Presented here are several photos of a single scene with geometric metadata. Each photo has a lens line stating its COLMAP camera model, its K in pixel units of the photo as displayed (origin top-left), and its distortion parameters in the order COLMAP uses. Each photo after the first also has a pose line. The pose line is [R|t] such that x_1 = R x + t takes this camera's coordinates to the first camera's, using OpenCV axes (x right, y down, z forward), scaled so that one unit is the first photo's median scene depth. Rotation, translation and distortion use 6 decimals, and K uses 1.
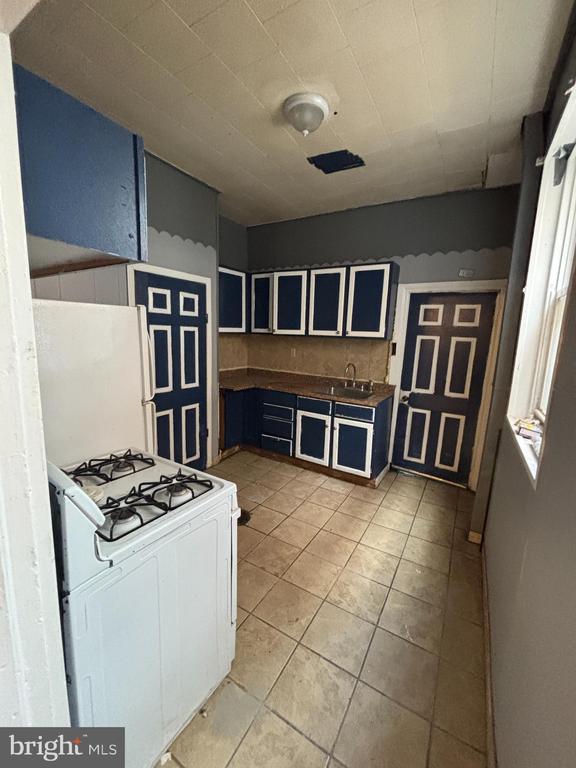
lens RADIAL K [[311.2, 0, 288.0], [0, 311.2, 384.0], [0, 0, 1]] dist [0.000330, 0.000026]
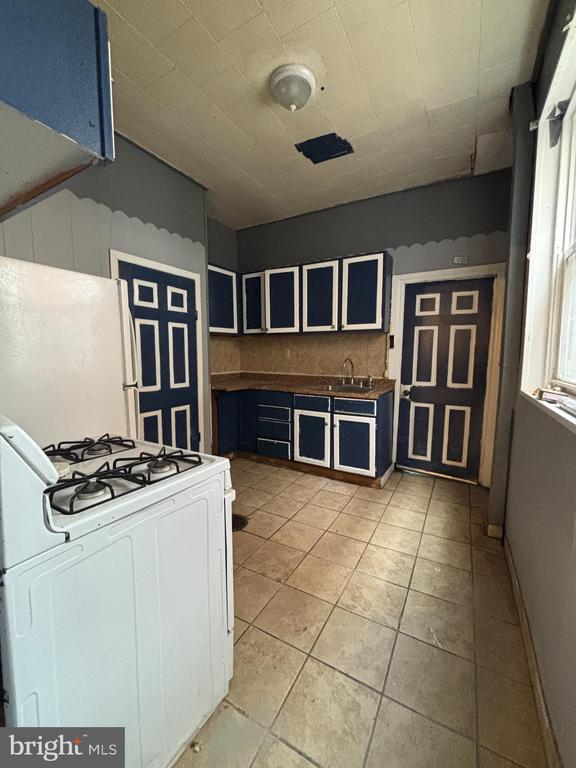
lens RADIAL K [[311.2, 0, 288.0], [0, 311.2, 384.0], [0, 0, 1]] dist [0.000330, 0.000026]
pose [[0.999156, -0.036008, 0.019763, -0.006405], [0.037247, 0.997099, -0.066377, 0.084159], [-0.017316, 0.067057, 0.997599, 0.059964]]
